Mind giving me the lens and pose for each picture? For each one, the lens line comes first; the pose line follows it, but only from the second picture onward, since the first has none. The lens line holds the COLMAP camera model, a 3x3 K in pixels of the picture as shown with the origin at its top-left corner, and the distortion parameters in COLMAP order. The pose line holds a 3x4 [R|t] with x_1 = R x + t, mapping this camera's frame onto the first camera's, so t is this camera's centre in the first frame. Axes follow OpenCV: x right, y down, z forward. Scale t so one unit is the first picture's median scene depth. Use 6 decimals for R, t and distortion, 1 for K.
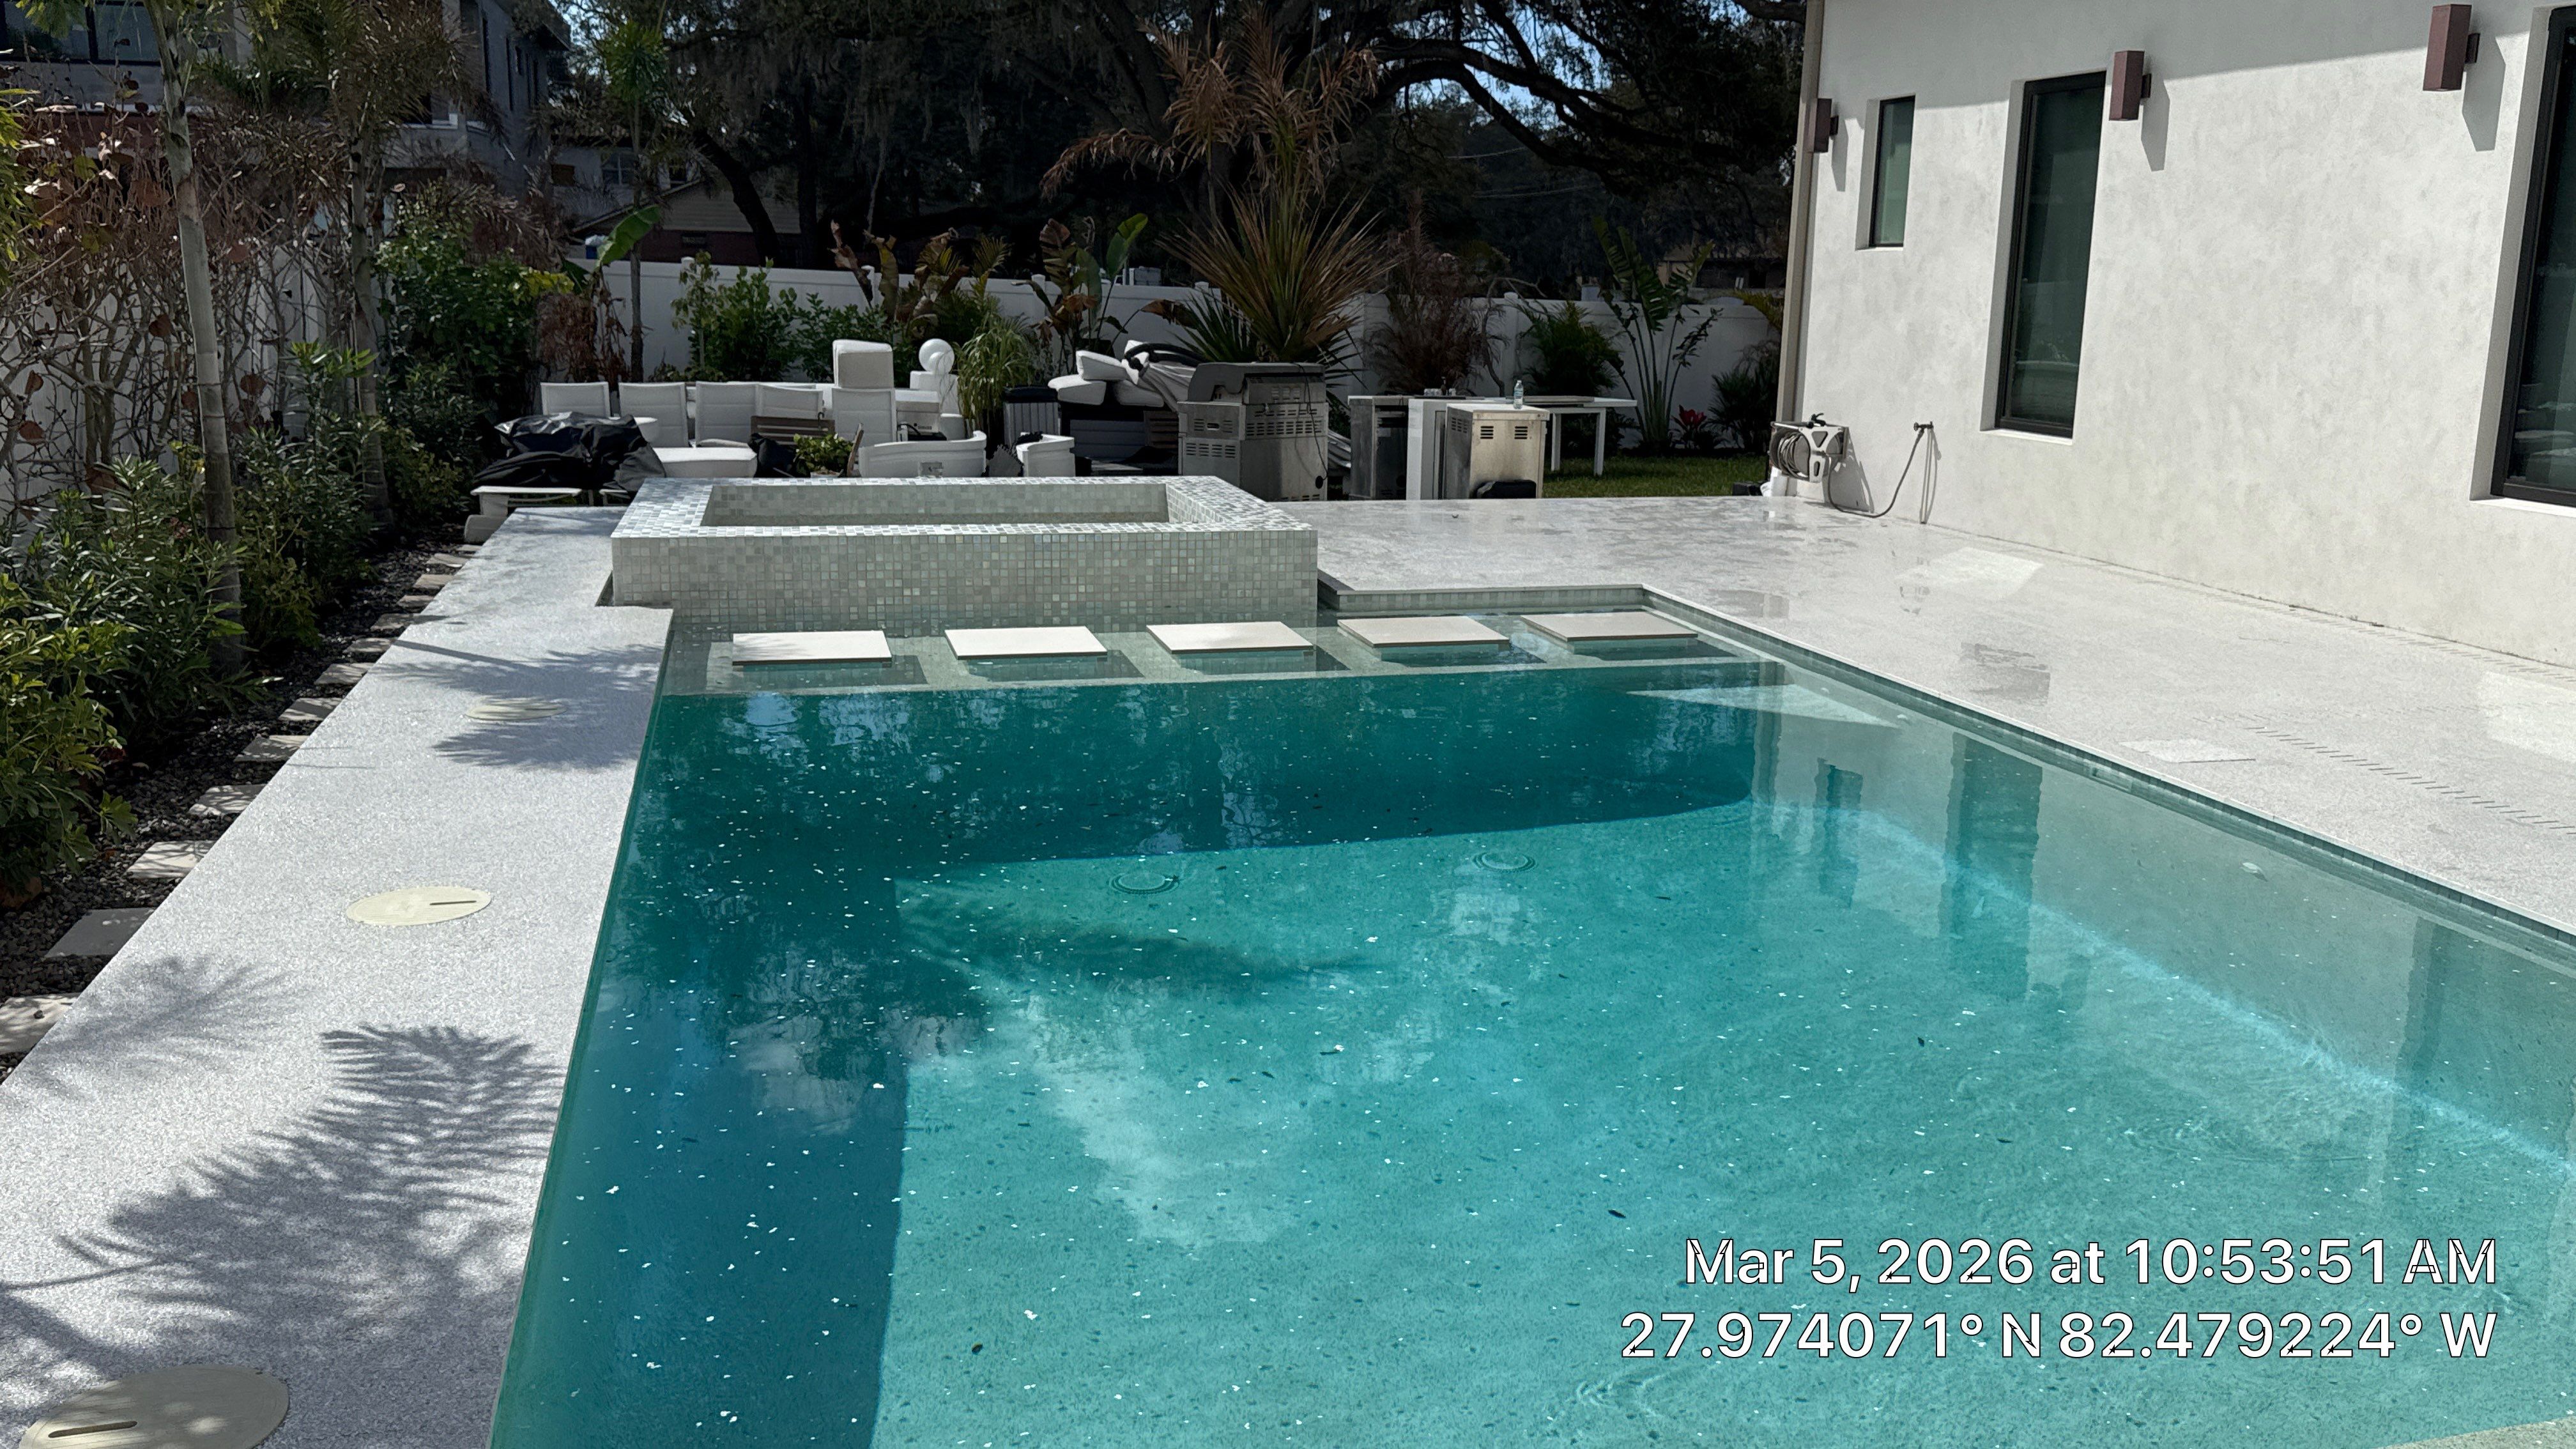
lens RADIAL K [[2168.1, 0, 1288.0], [0, 2168.1, 724.5], [0, 0, 1]] dist [0.166727, -0.263652]
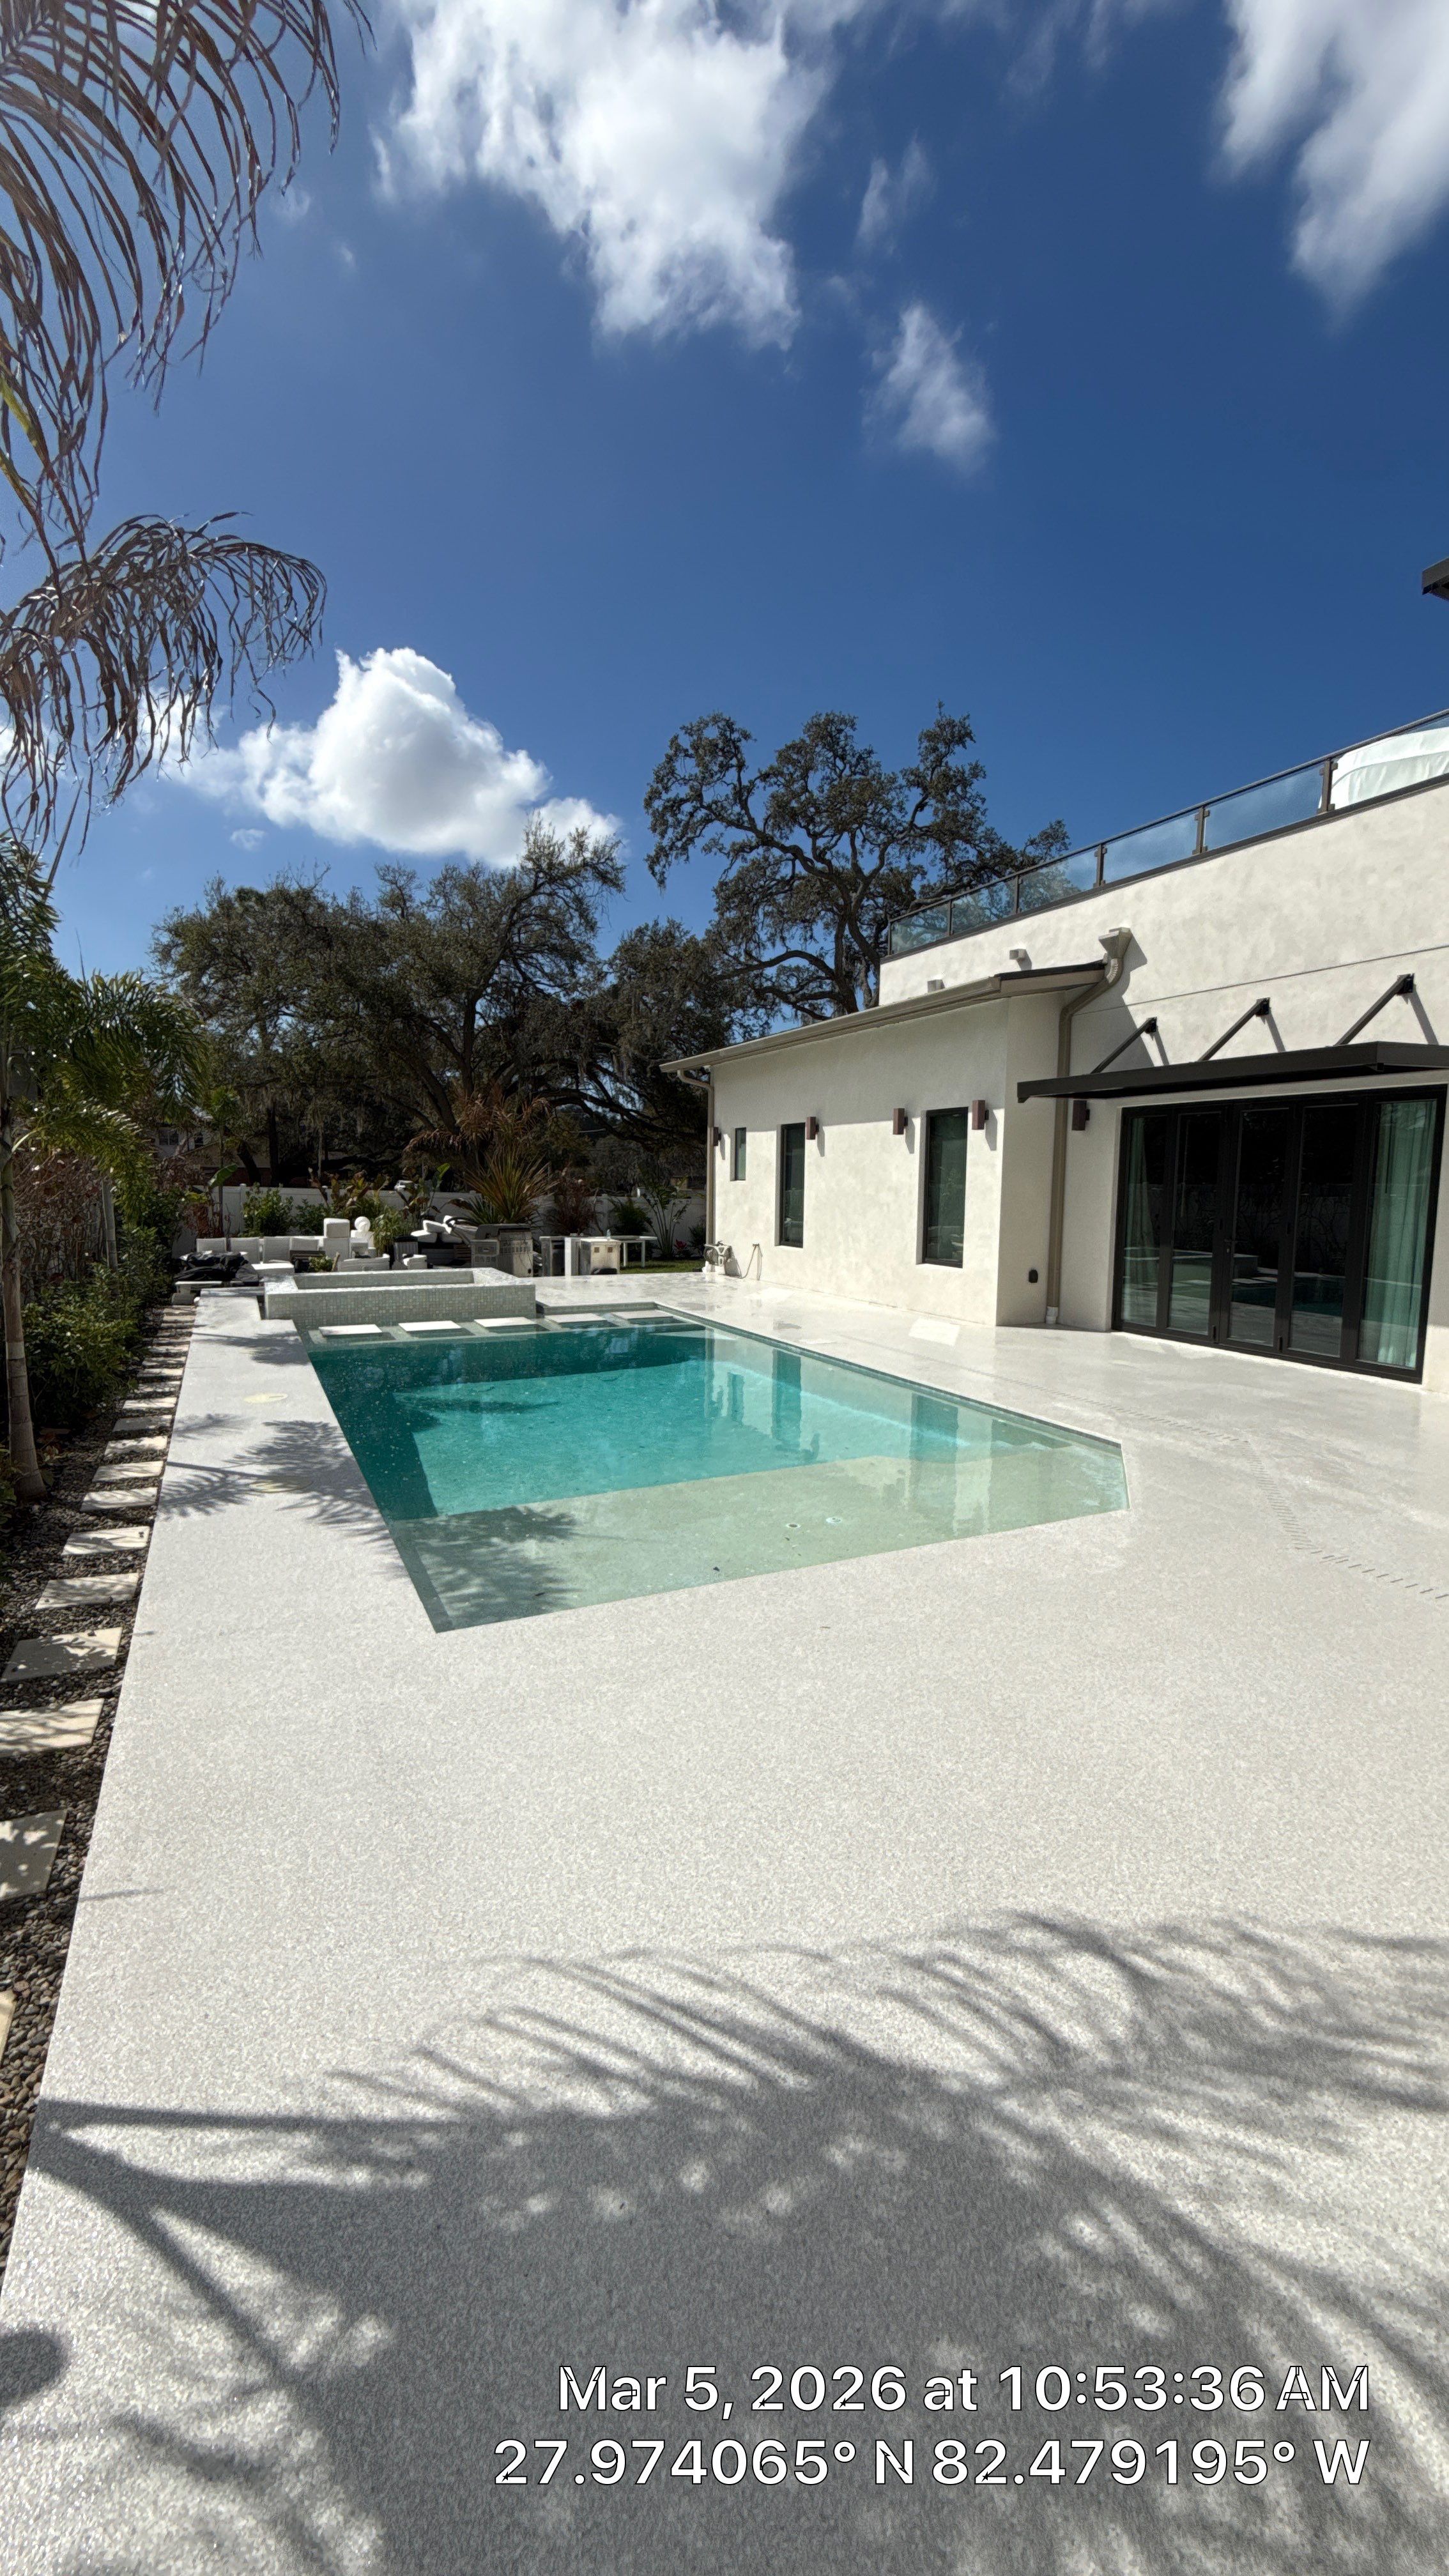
lens RADIAL K [[1029.7, 0, 726.3], [0, 1029.7, 1286.7], [0, 0, 1]] dist [0.000143, -0.000101]
pose [[0.976825, -0.028106, 0.212188, -0.017473], [0.049455, 0.994153, -0.095988, 0.032543], [-0.208249, 0.104257, 0.972503, -0.202034]]
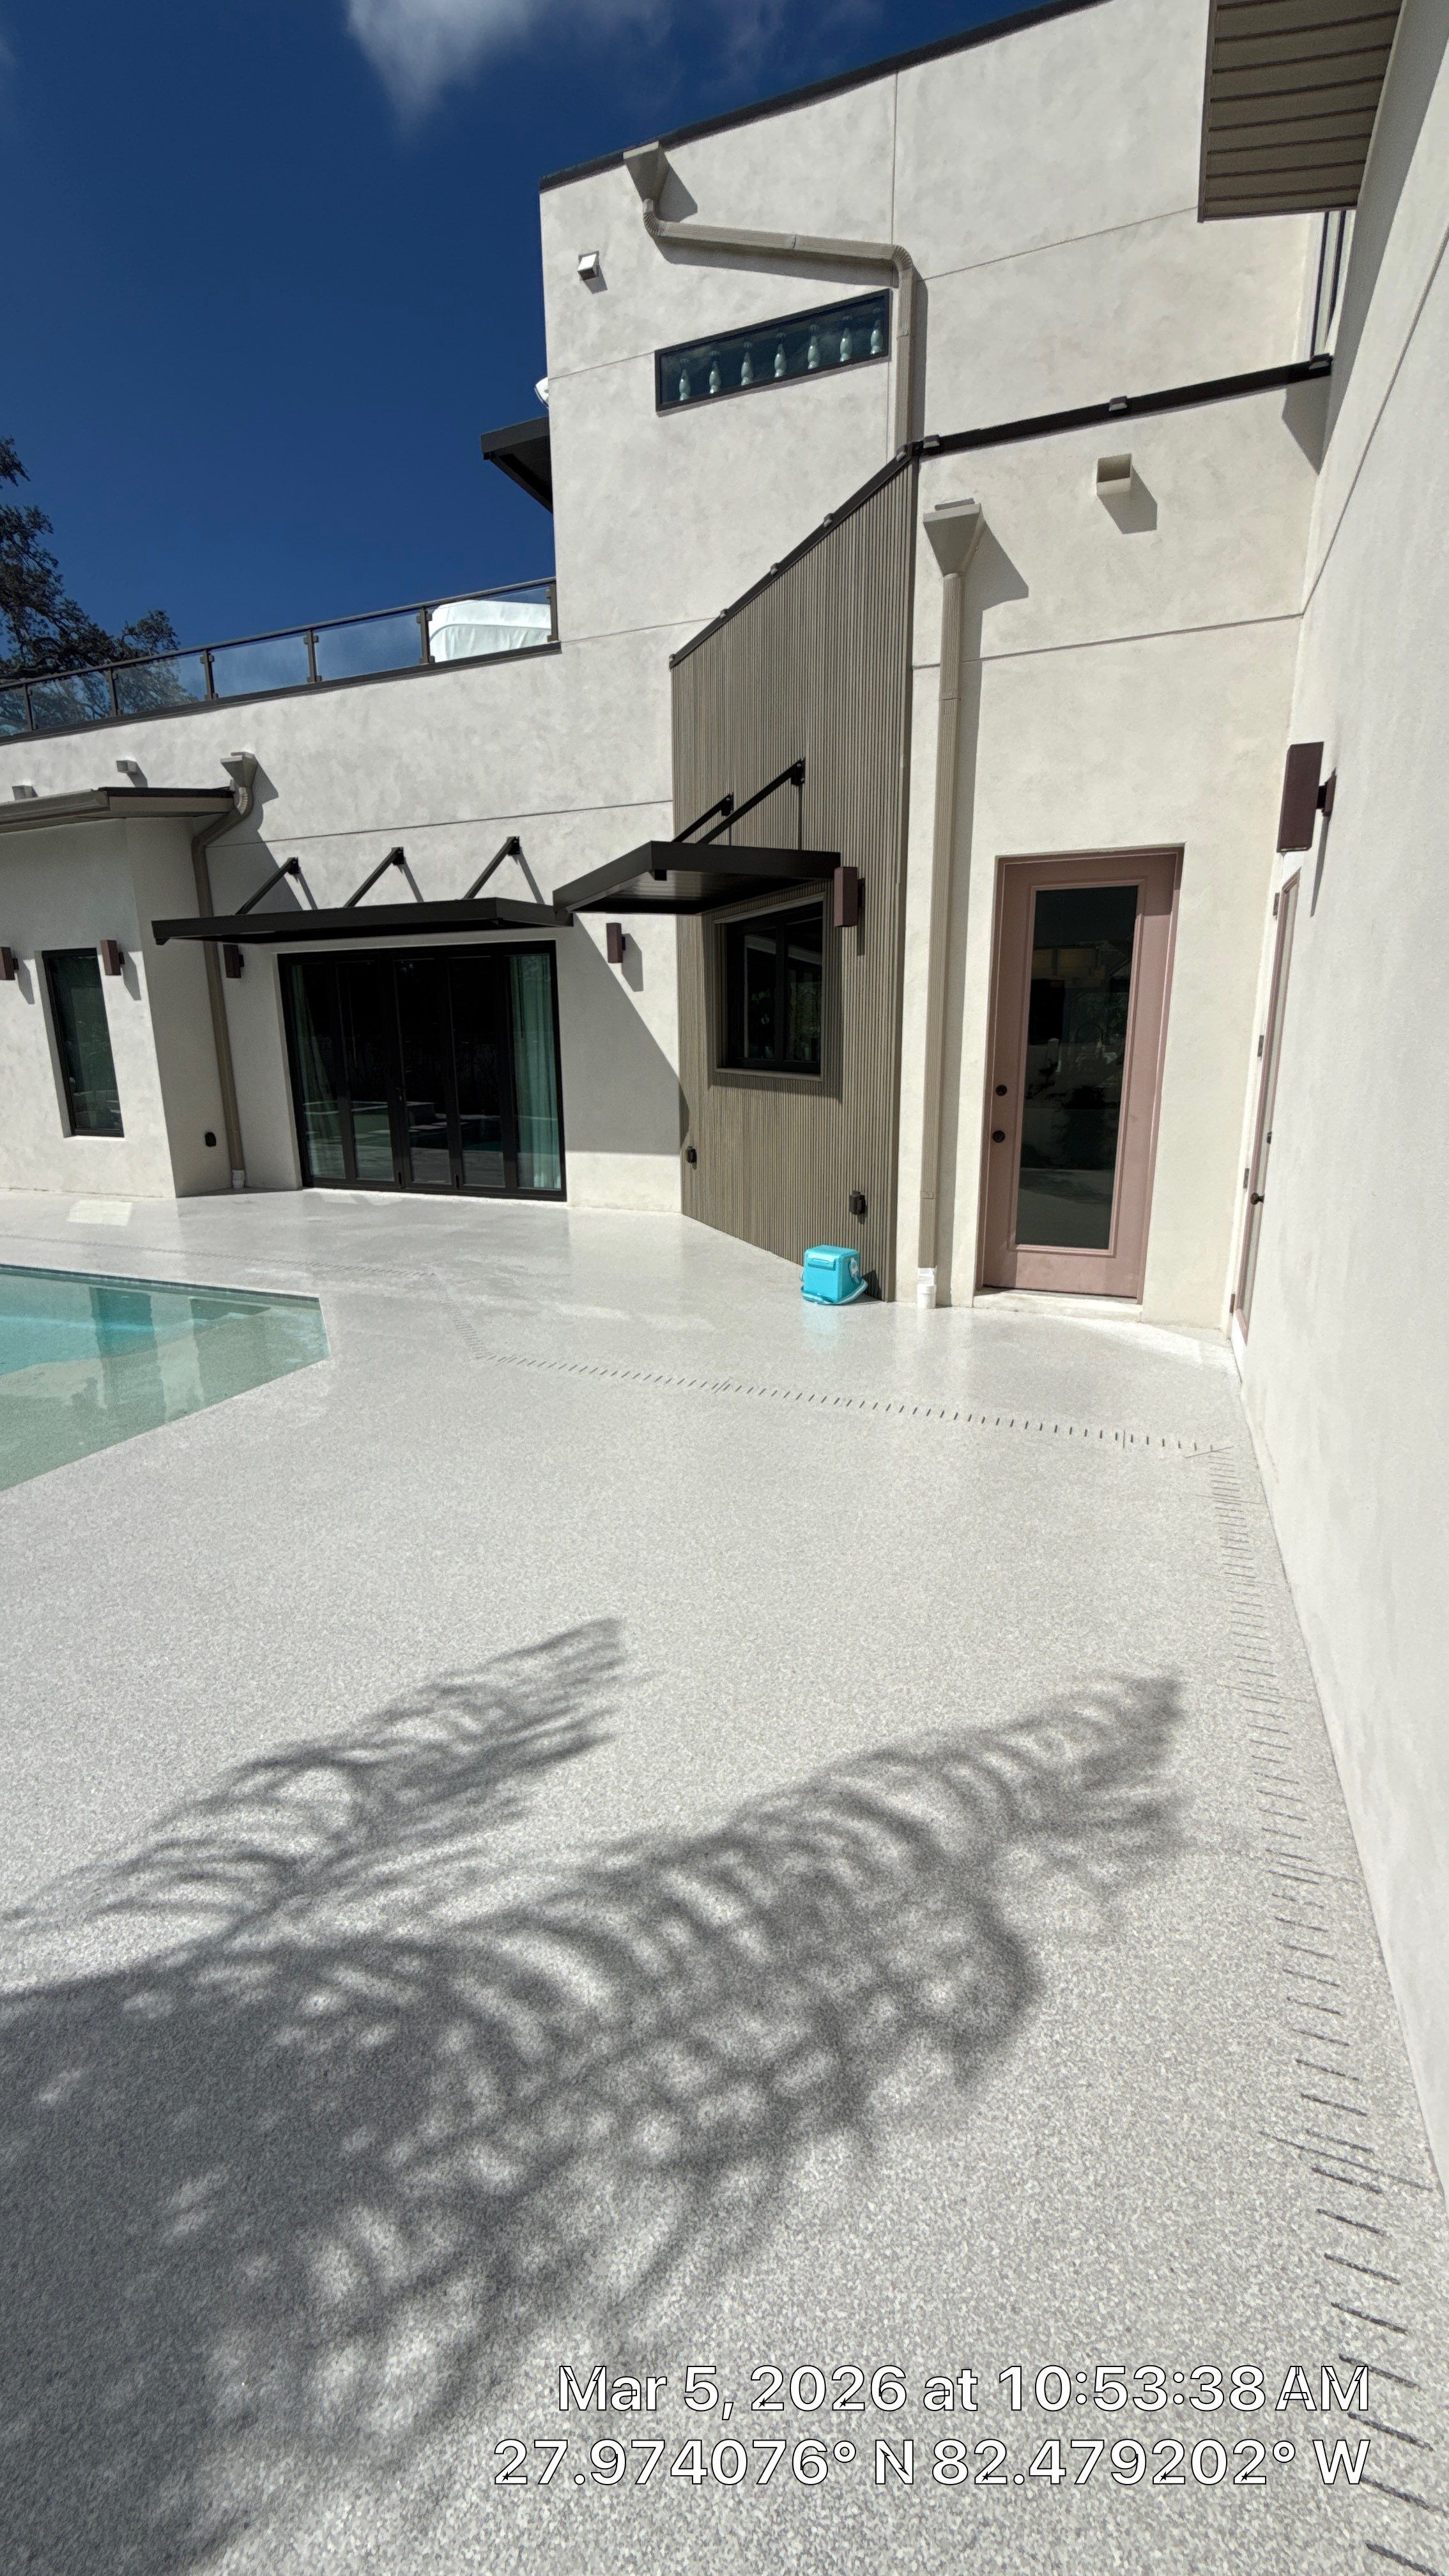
lens RADIAL K [[1029.7, 0, 726.3], [0, 1029.7, 1286.7], [0, 0, 1]] dist [0.000143, -0.000101]
pose [[0.575697, -0.217633, 0.788168, -0.008722], [0.189003, 0.973242, 0.130684, 0.036080], [-0.795519, 0.073732, 0.601425, -0.208999]]
